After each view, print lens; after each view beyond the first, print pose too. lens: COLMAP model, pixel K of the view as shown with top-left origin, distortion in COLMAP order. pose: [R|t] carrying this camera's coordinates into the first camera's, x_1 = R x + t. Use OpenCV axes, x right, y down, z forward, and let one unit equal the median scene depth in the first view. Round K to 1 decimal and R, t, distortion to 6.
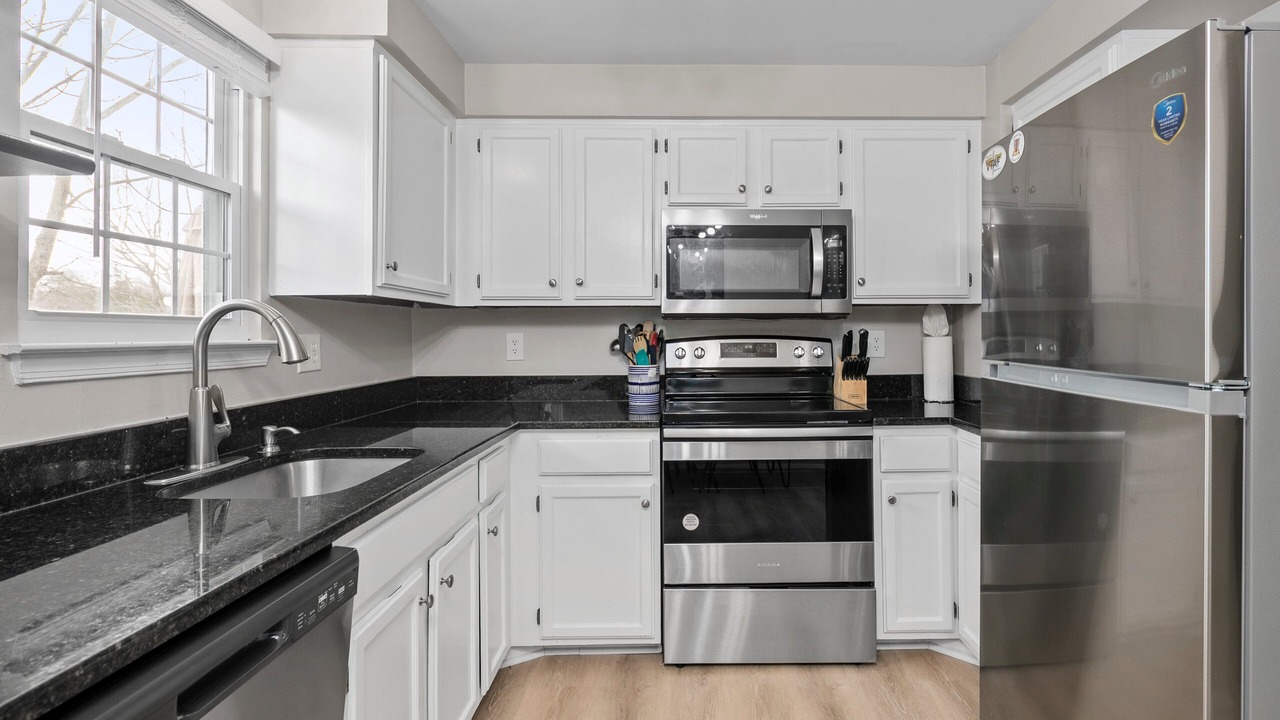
lens RADIAL K [[618.0, 0, 680.0], [0, 618.0, 332.8], [0, 0, 1]] dist [-0.000134, -0.000338]
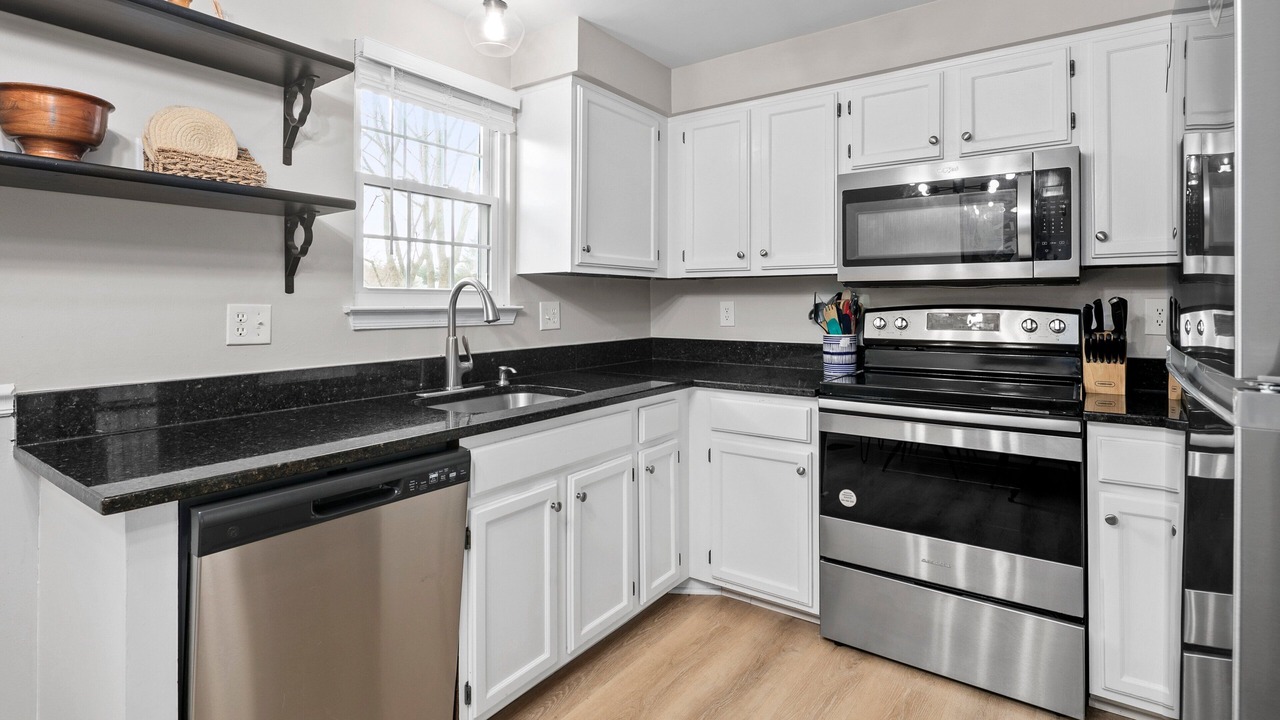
lens RADIAL K [[609.8, 0, 636.1], [0, 609.8, 303.2], [0, 0, 1]] dist [0.000161, -0.000152]
pose [[0.805343, 0.003909, -0.592796, 0.300169], [-0.002038, 0.999991, 0.003825, -0.000201], [0.592806, -0.001872, 0.805343, 0.037972]]
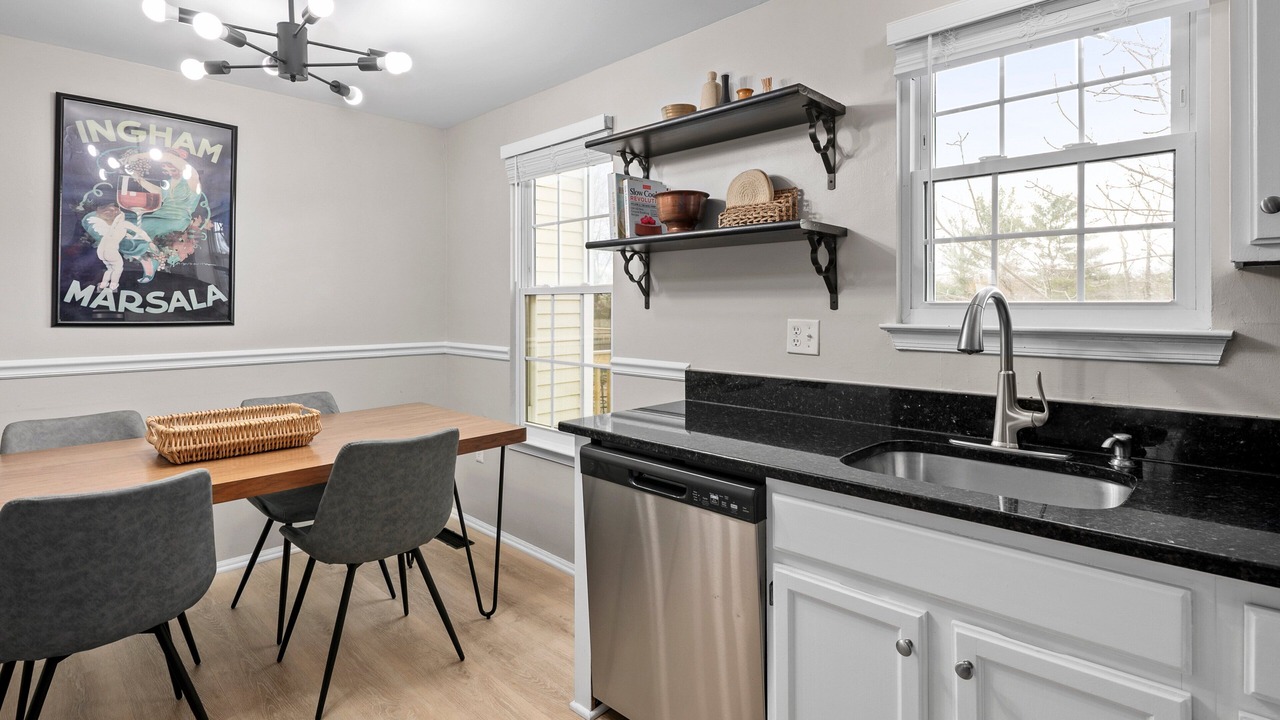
lens RADIAL K [[609.8, 0, 636.1], [0, 609.8, 303.2], [0, 0, 1]] dist [0.000161, -0.000152]
pose [[-0.688016, -0.006992, -0.725662, 0.262828], [-0.001157, 0.999963, -0.008539, -0.010196], [0.725695, -0.005036, -0.687999, 0.791286]]
